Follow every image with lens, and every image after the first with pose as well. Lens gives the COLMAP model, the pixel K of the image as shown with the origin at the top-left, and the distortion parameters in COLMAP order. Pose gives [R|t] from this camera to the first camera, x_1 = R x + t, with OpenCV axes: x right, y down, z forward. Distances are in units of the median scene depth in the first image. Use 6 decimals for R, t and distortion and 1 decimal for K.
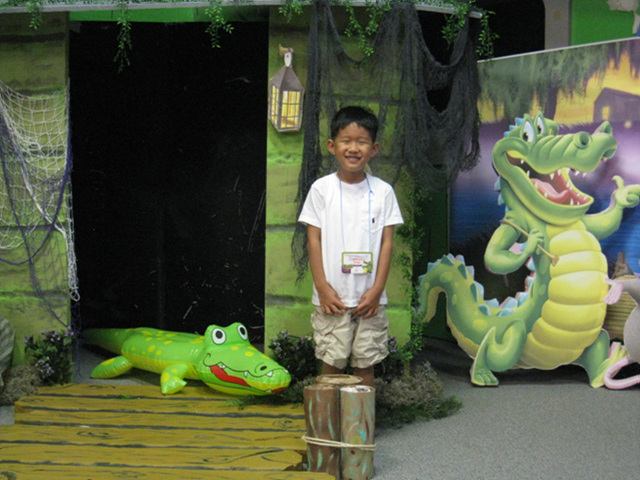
lens RADIAL K [[852.7, 0, 321.7], [0, 852.7, 243.4], [0, 0, 1]] dist [-0.159850, 0.000000]
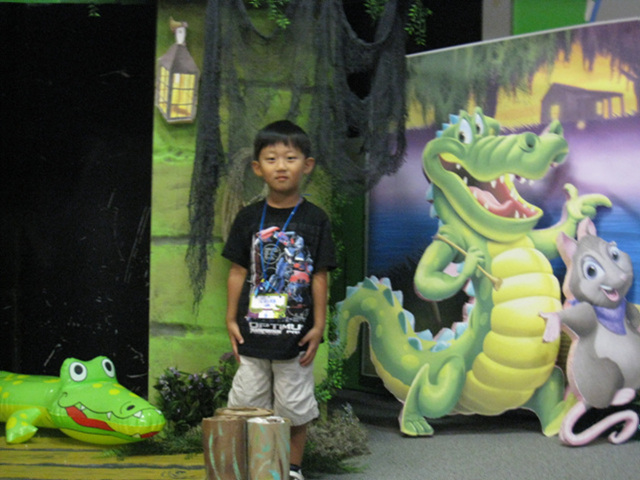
lens RADIAL K [[1032.0, 0, 326.7], [0, 1032.0, 243.6], [0, 0, 1]] dist [-0.163603, 0.000000]
pose [[0.993044, 0.003822, 0.117678, -0.013154], [0.003935, 0.997837, -0.065614, 0.046665], [-0.117674, 0.065620, 0.990882, 0.004254]]
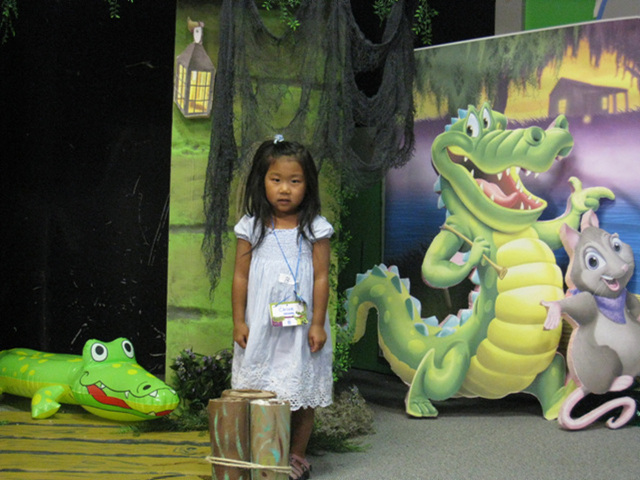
lens RADIAL K [[1032.0, 0, 316.1], [0, 1032.0, 243.8], [0, 0, 1]] dist [-0.163603, 0.000000]
pose [[0.997350, 0.012143, 0.071735, 0.007897], [-0.009219, 0.999118, -0.040956, 0.035663], [-0.072169, 0.040187, 0.996583, -0.045374]]
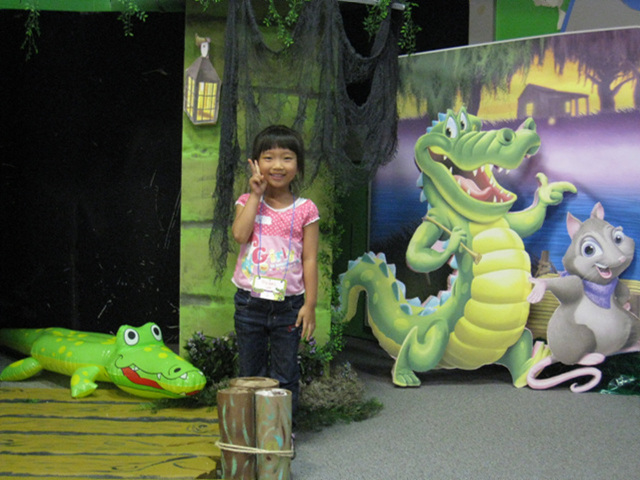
lens RADIAL K [[852.7, 0, 316.0], [0, 852.7, 241.2], [0, 0, 1]] dist [-0.159850, 0.000000]
pose [[0.996691, 0.002571, 0.081239, 0.008255], [-0.002567, 0.999997, -0.000162, 0.000578], [-0.081239, -0.000047, 0.996695, 0.028681]]
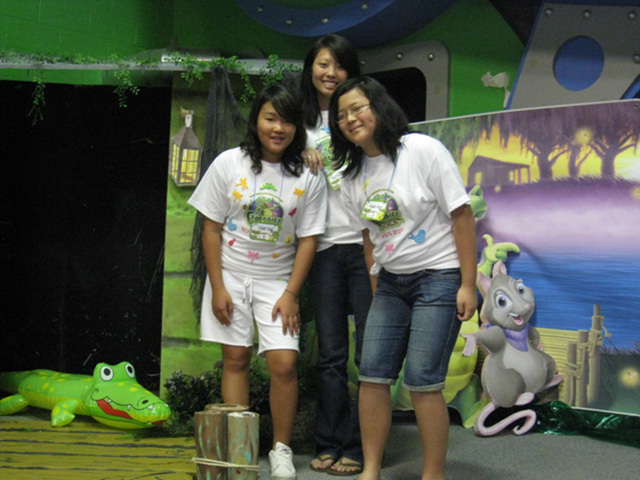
lens RADIAL K [[852.7, 0, 323.1], [0, 852.7, 243.8], [0, 0, 1]] dist [-0.159850, 0.000000]
pose [[0.993021, 0.022259, 0.115822, 0.008876], [-0.012368, 0.996268, -0.085426, 0.029833], [-0.117291, 0.083398, 0.989590, -0.083746]]
